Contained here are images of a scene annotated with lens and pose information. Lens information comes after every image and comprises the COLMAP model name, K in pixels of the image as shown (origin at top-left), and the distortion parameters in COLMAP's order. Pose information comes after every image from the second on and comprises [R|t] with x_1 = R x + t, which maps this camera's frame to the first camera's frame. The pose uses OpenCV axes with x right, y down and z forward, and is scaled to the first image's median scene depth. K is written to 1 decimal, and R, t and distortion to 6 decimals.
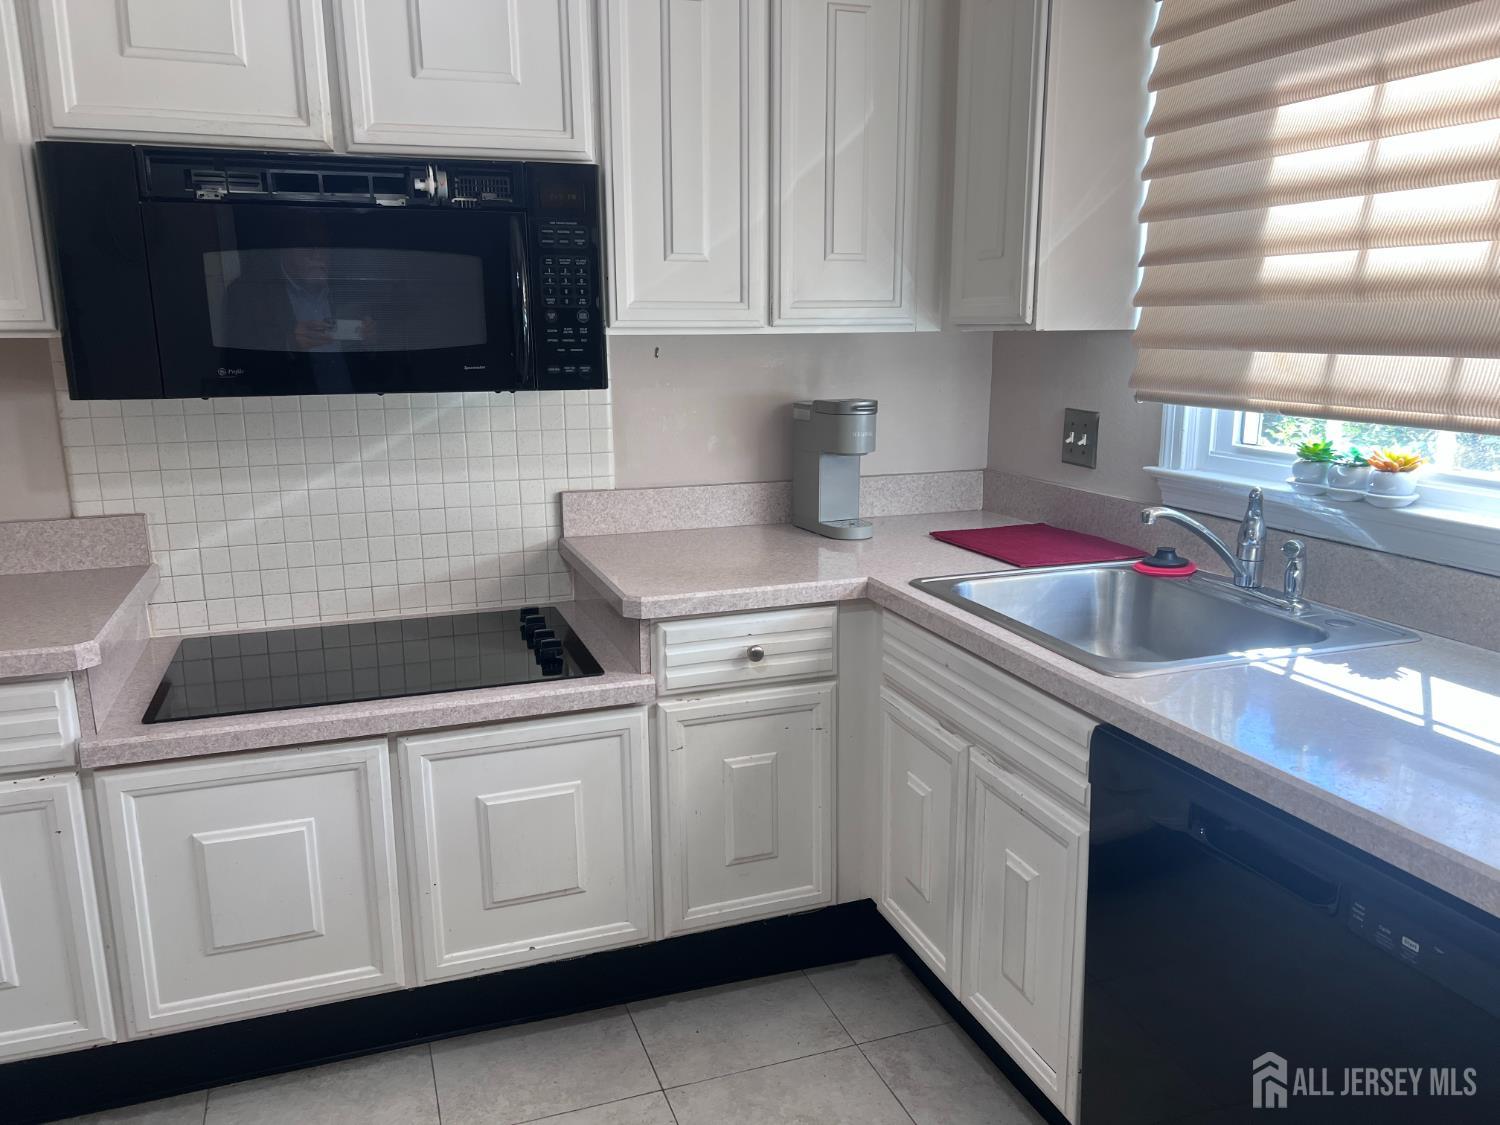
lens RADIAL K [[1125.1, 0, 751.5], [0, 1125.1, 577.5], [0, 0, 1]] dist [0.016719, -0.020691]
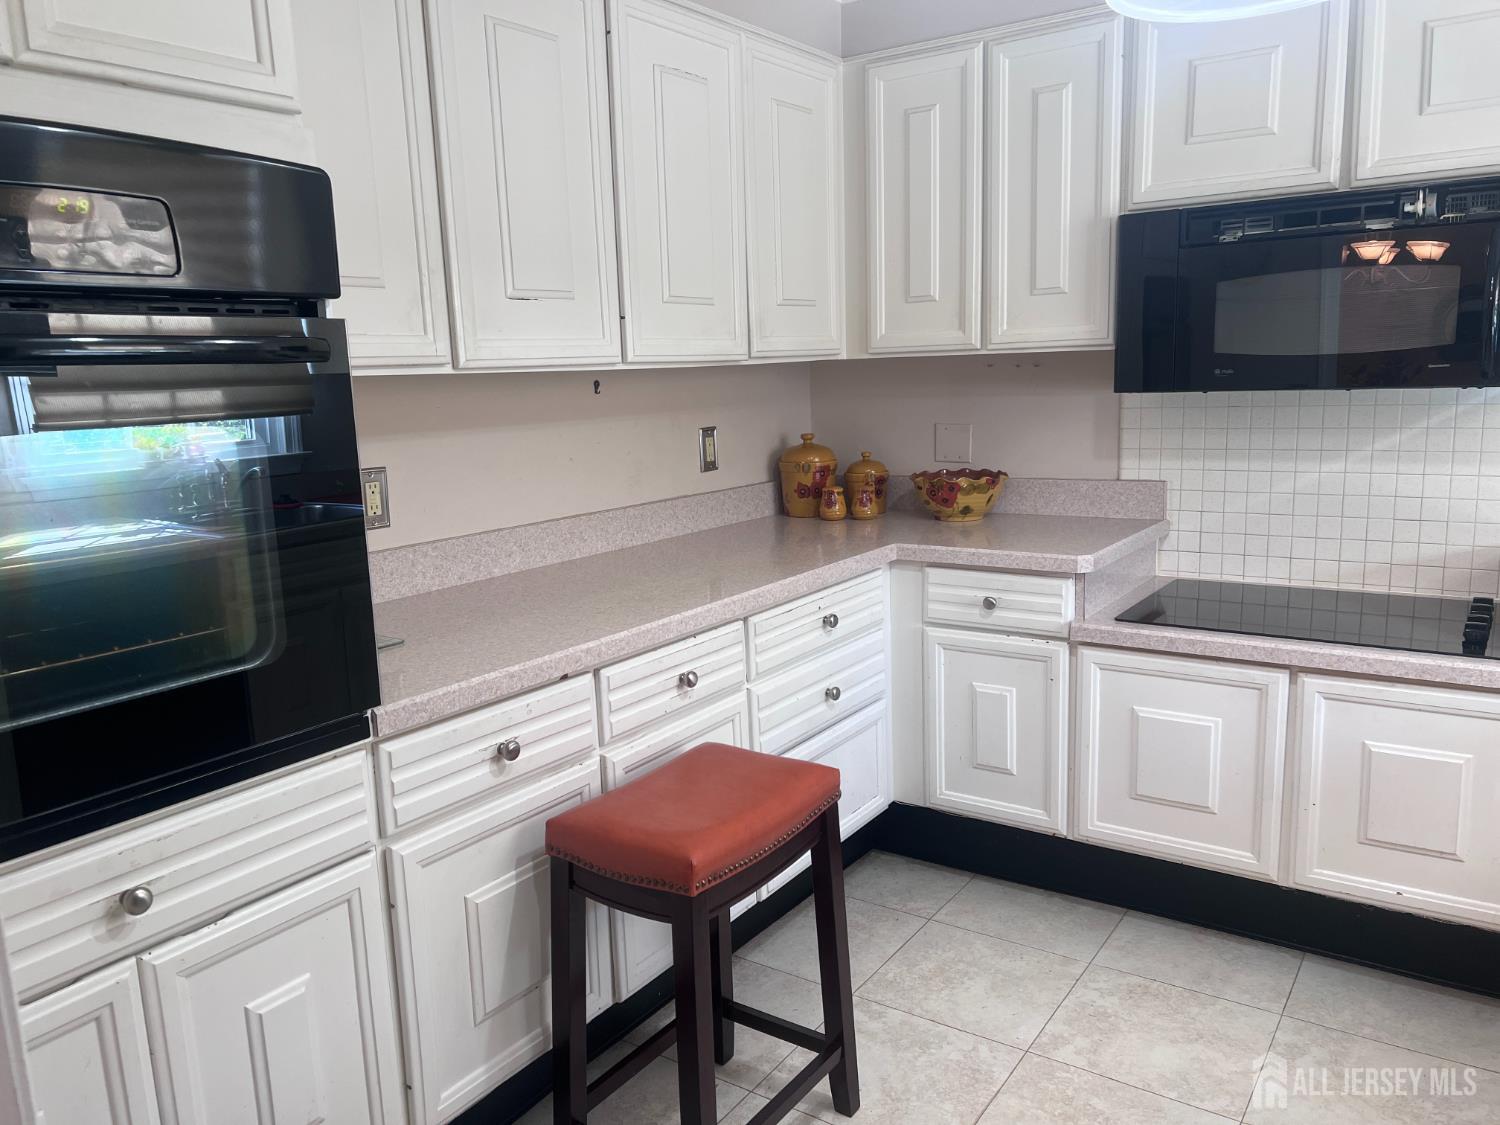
lens RADIAL K [[1125.1, 0, 745.1], [0, 1125.1, 561.1], [0, 0, 1]] dist [0.016719, -0.020691]
pose [[0.580162, 0.124229, -0.804971, 0.288673], [-0.143287, 0.988454, 0.049275, 0.047999], [0.801798, 0.086755, 0.591264, -0.192072]]
